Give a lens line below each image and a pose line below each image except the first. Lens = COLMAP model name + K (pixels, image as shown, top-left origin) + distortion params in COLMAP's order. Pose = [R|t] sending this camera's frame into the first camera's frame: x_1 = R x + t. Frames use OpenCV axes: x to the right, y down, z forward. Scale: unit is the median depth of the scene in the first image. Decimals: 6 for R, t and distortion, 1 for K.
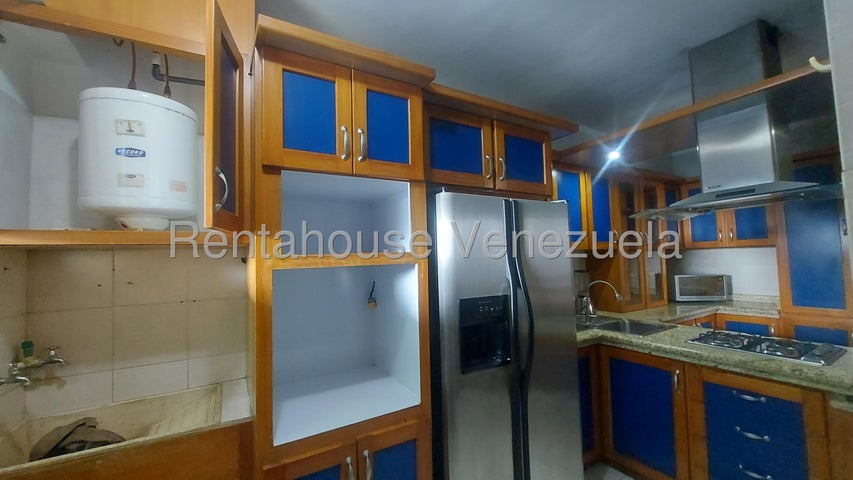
lens RADIAL K [[348.9, 0, 436.8], [0, 348.9, 238.7], [0, 0, 1]] dist [-0.001687, -0.000366]
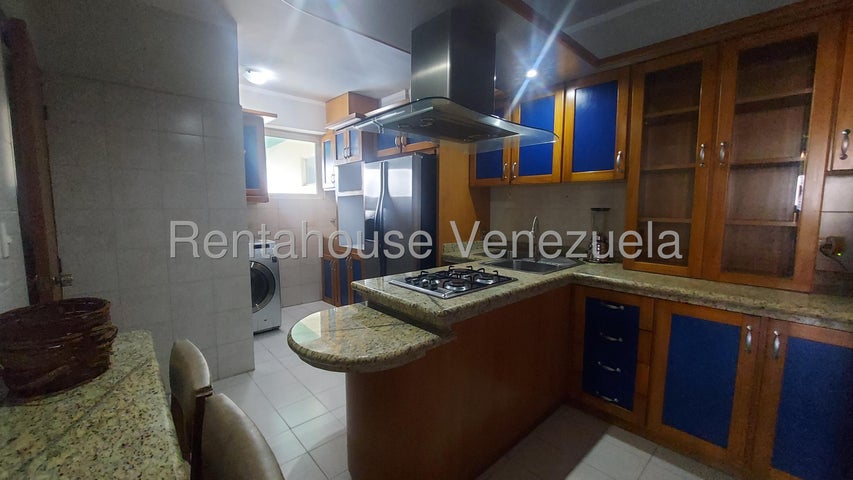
lens RADIAL K [[334.9, 0, 432.9], [0, 334.9, 240.8], [0, 0, 1]] dist [-0.016018, 0.000032]
pose [[0.178375, 0.126188, -0.975838, 1.758769], [0.041819, 0.989874, 0.135647, 0.073888], [0.983074, -0.065004, 0.171292, 0.741992]]
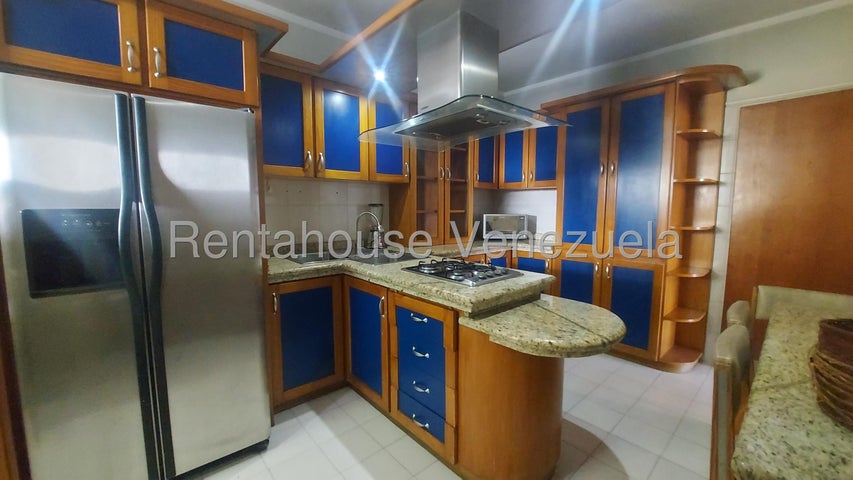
lens RADIAL K [[334.9, 0, 432.9], [0, 334.9, 240.8], [0, 0, 1]] dist [-0.016018, 0.000032]
pose [[0.986796, 0.009904, 0.161668, 0.720665], [-0.033561, 0.988970, 0.144265, 0.083347], [-0.158456, -0.147786, 0.976243, 0.072726]]
